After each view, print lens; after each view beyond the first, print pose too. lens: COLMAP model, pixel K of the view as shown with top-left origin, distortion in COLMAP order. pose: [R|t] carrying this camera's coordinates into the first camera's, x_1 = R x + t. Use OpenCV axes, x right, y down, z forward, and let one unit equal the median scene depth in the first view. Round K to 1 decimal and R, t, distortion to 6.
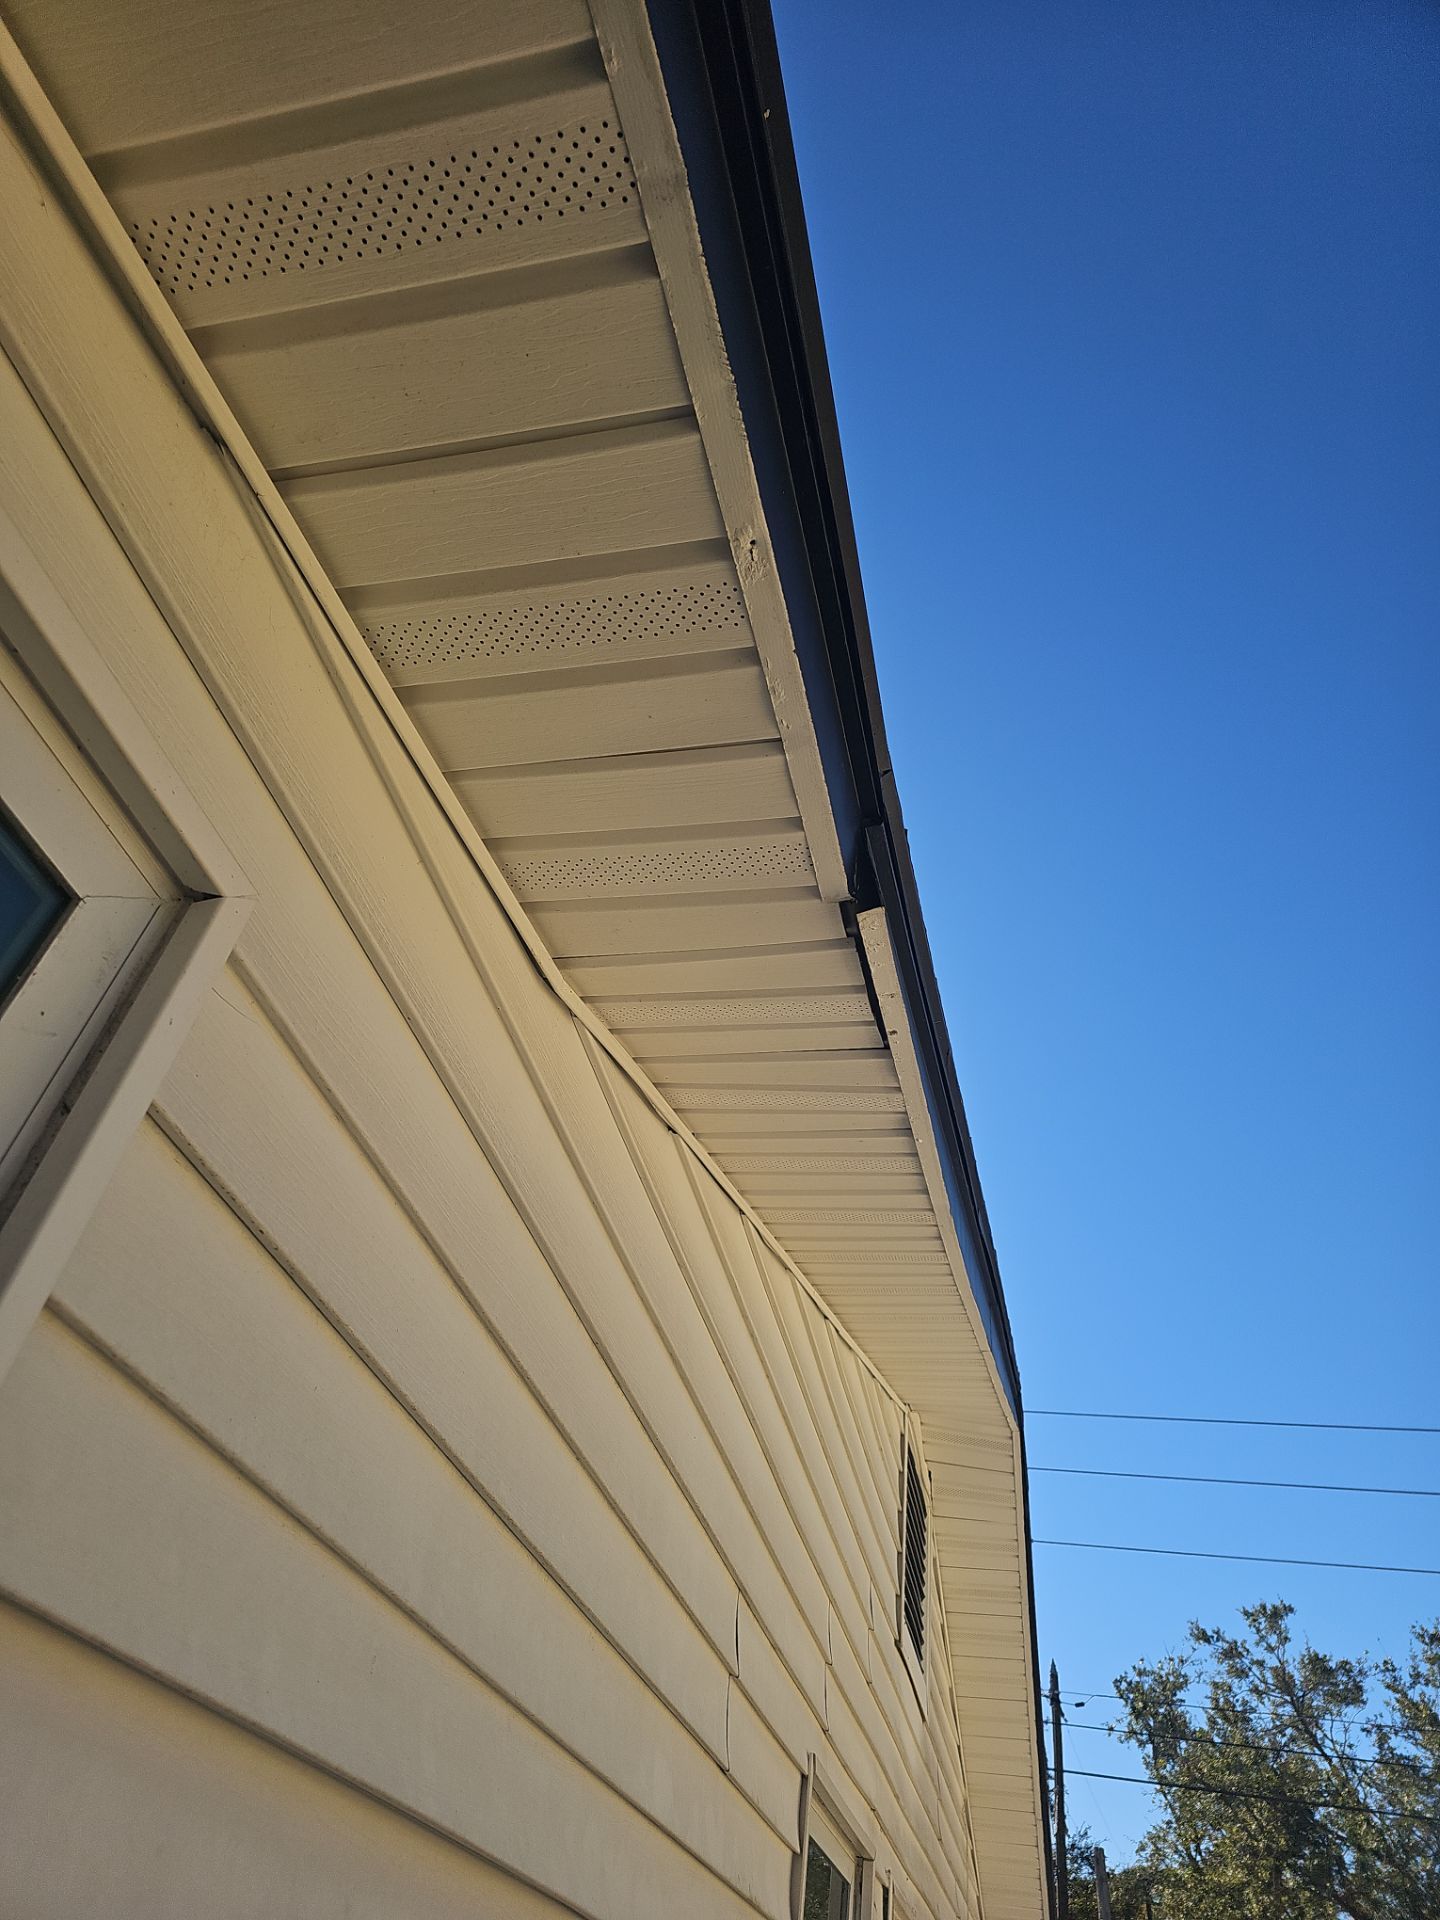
lens RADIAL K [[1250.2, 0, 712.2], [0, 1250.2, 951.7], [0, 0, 1]] dist [0.019008, -0.022700]
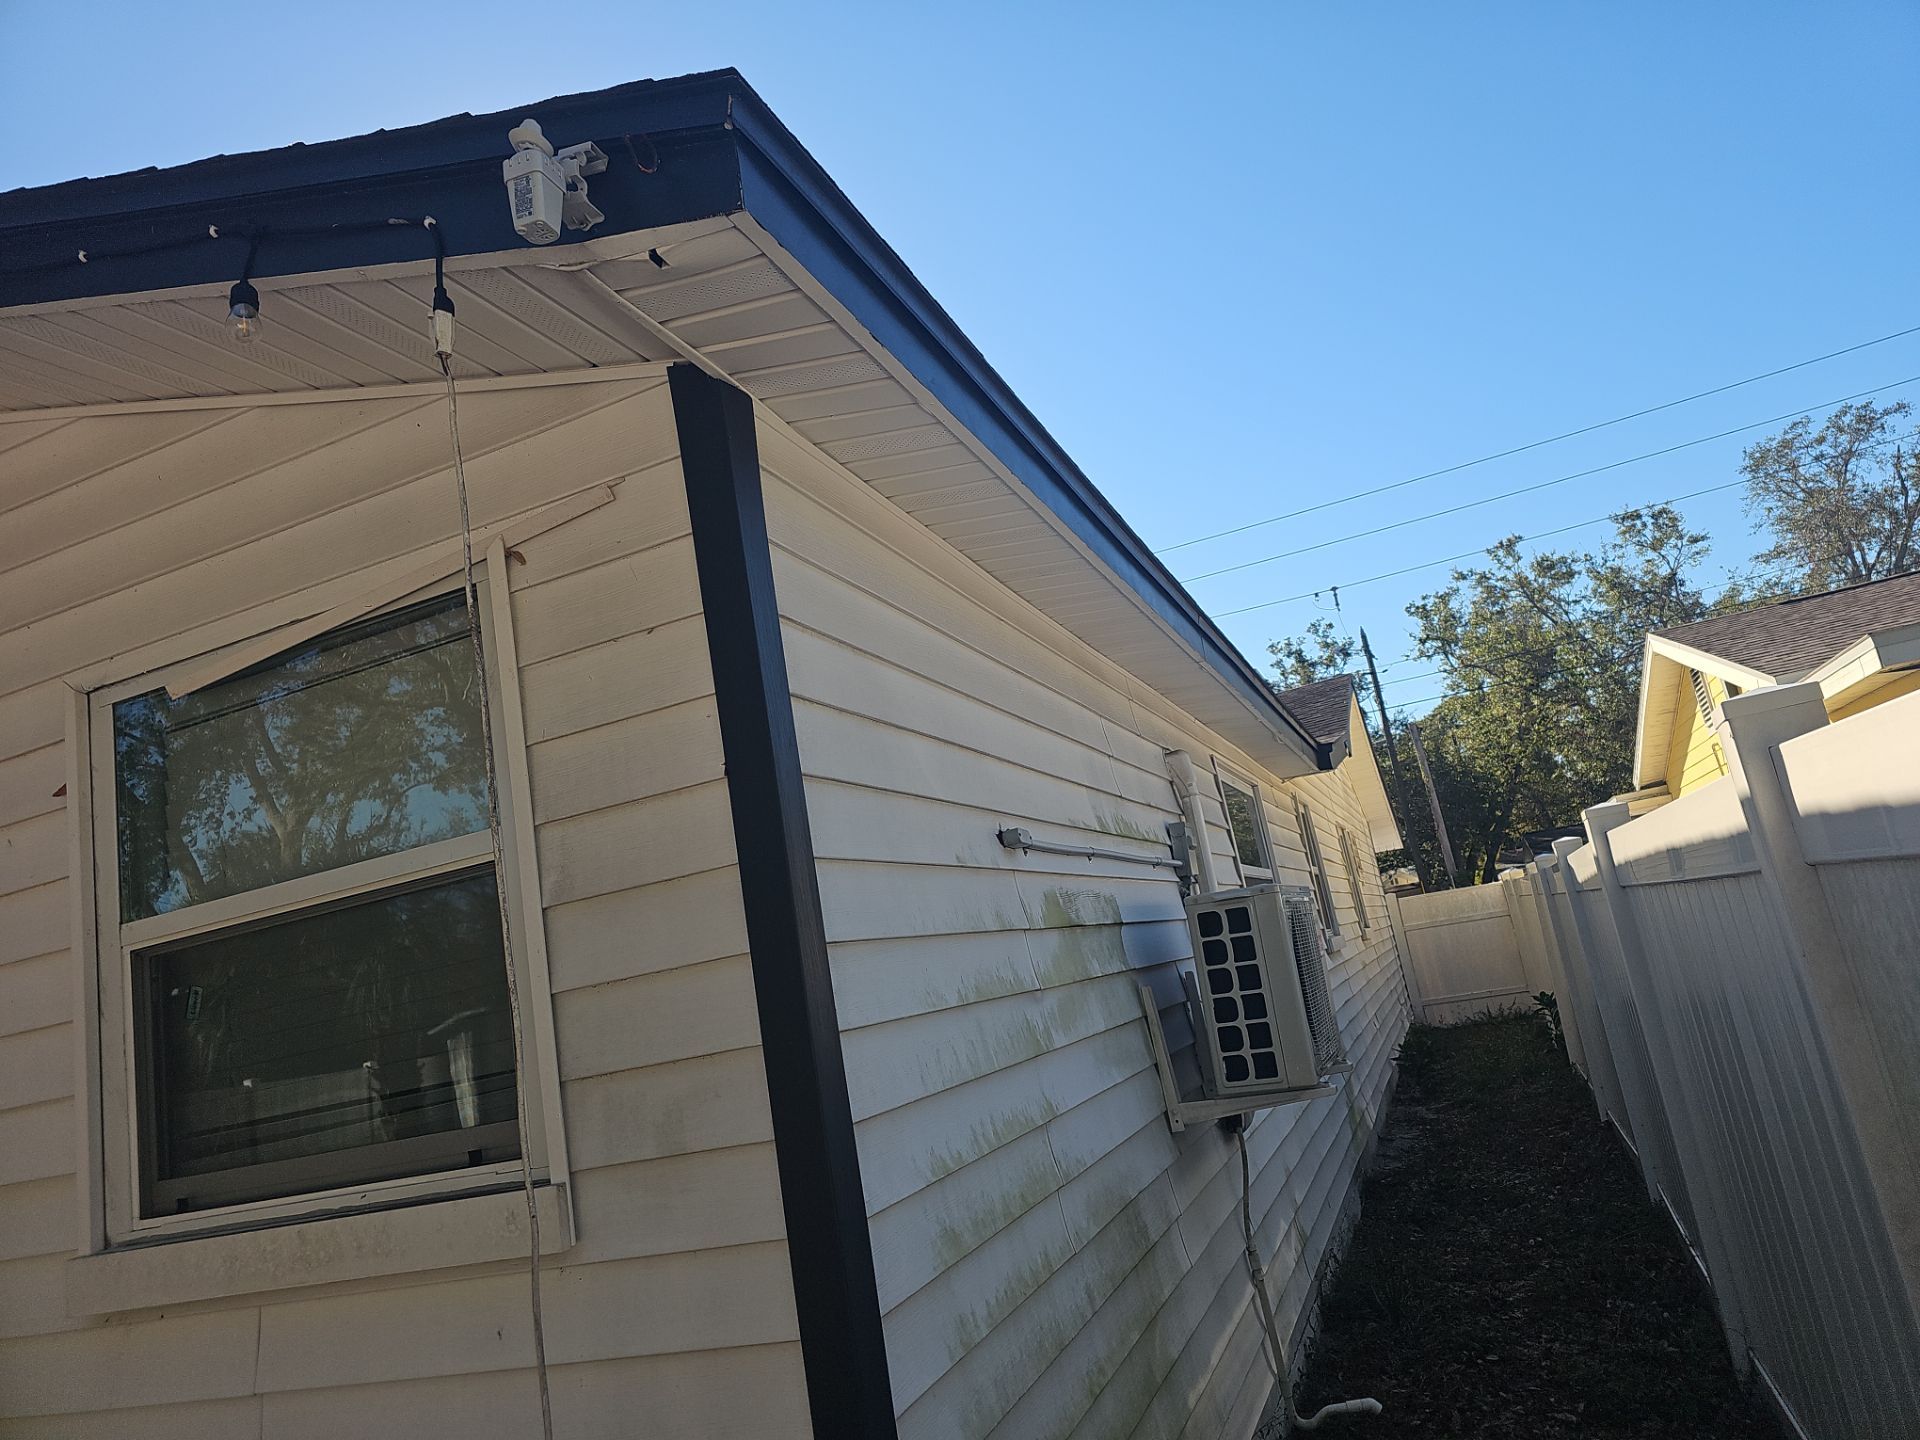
lens RADIAL K [[1250.2, 0, 969.9], [0, 1250.2, 725.8], [0, 0, 1]] dist [0.019008, -0.022700]
pose [[0.939152, -0.331827, -0.088794, -0.059817], [0.329197, 0.795630, 0.508529, -0.221889], [-0.098096, -0.506817, 0.856454, -0.242189]]
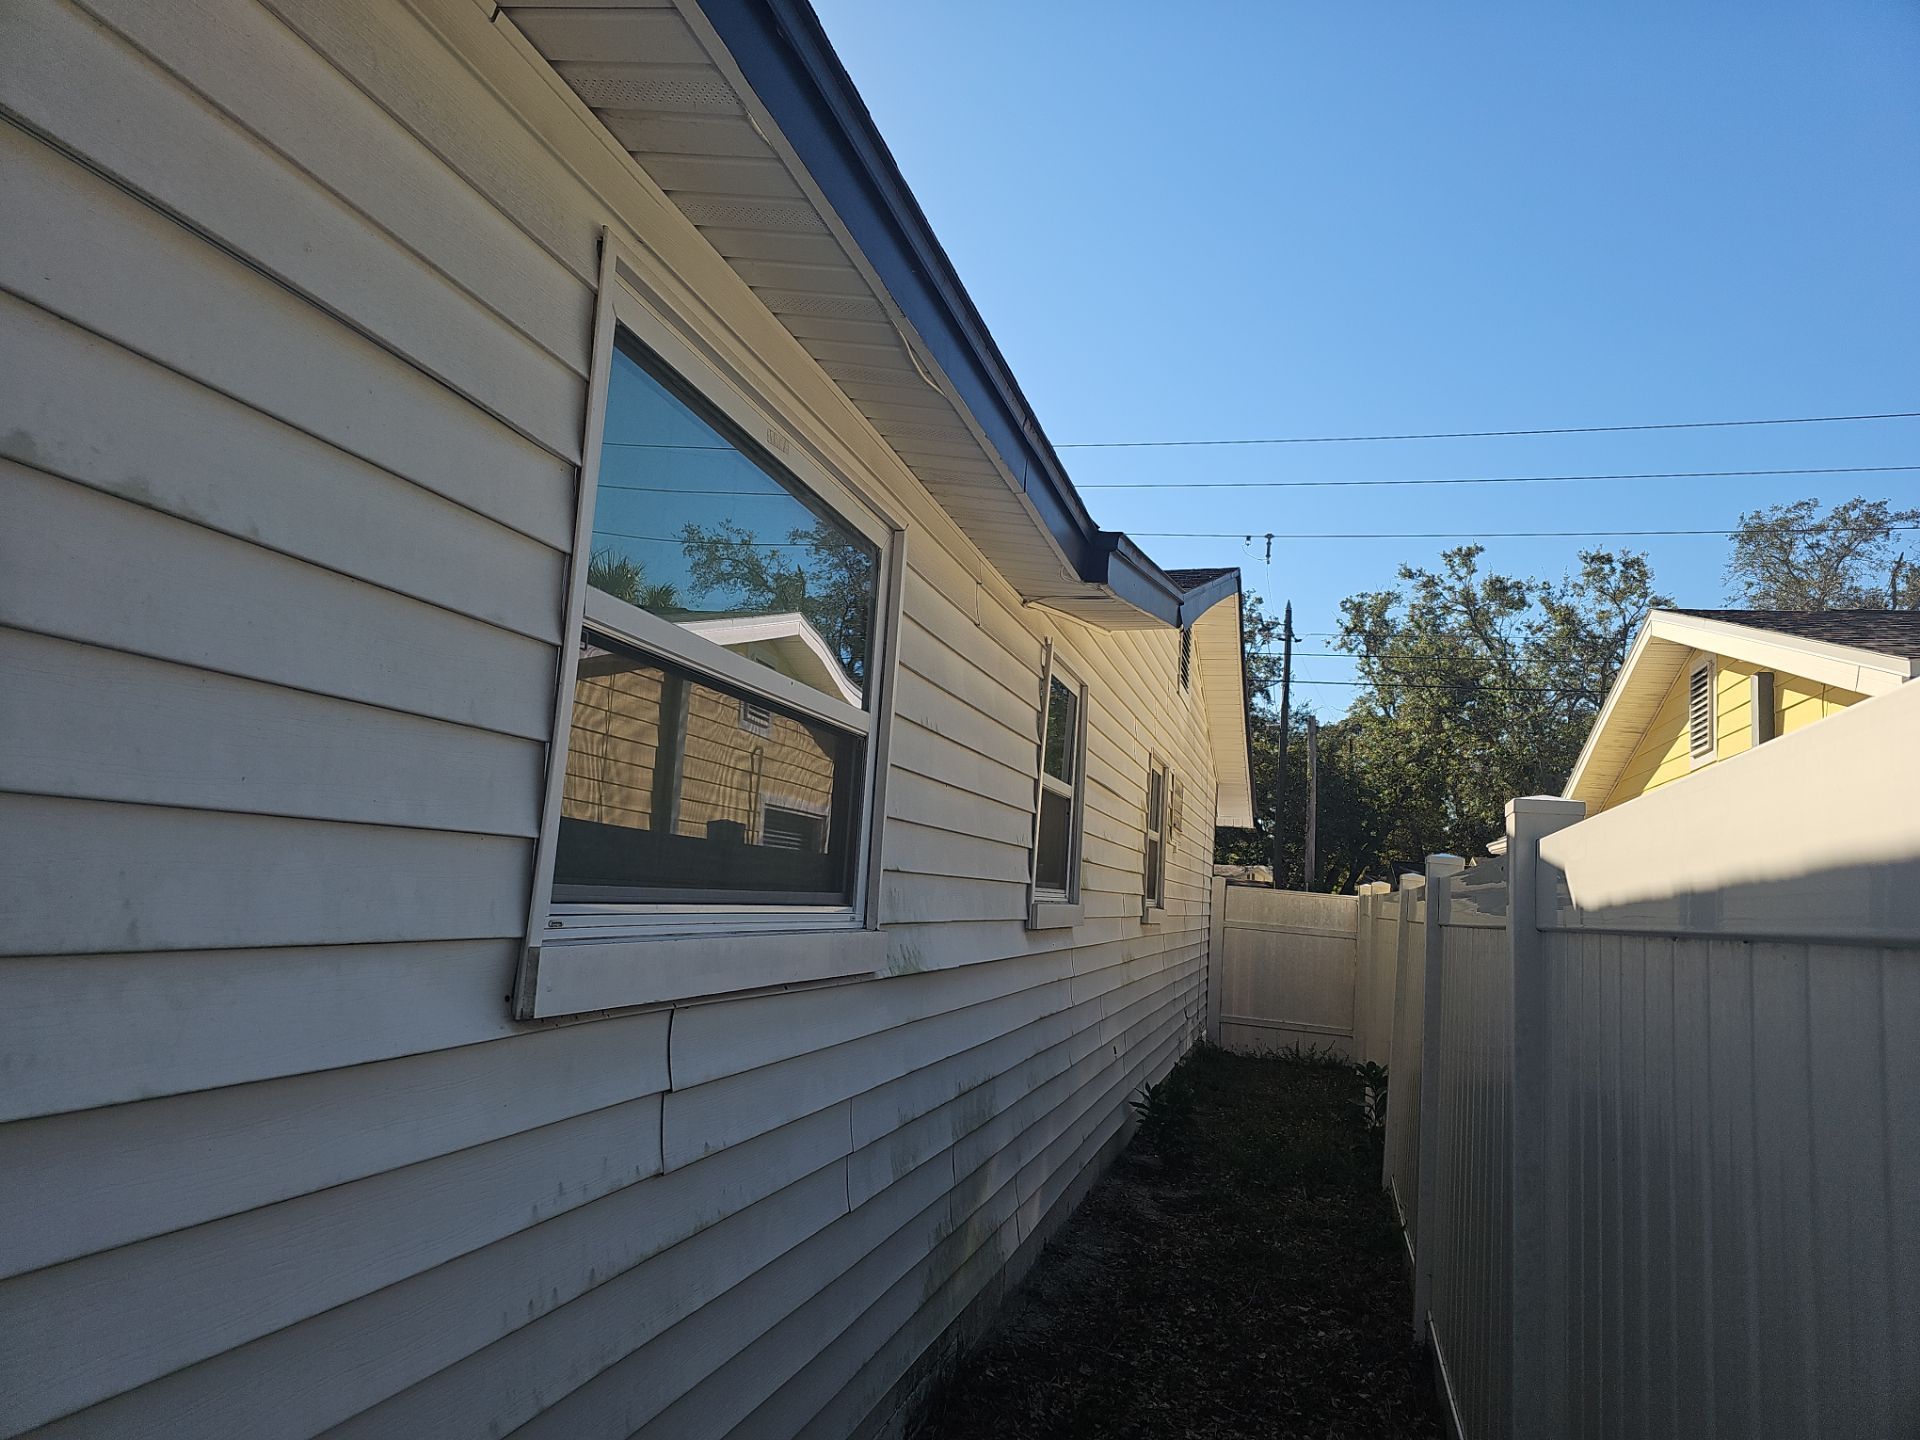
lens RADIAL K [[1234.7, 0, 948.4], [0, 1234.7, 742.4], [0, 0, 1]] dist [0.040138, -0.032637]
pose [[0.995294, -0.078643, -0.056615, -0.023460], [0.096899, 0.803453, 0.587429, -0.115529], [-0.000709, -0.590151, 0.807293, -0.139394]]
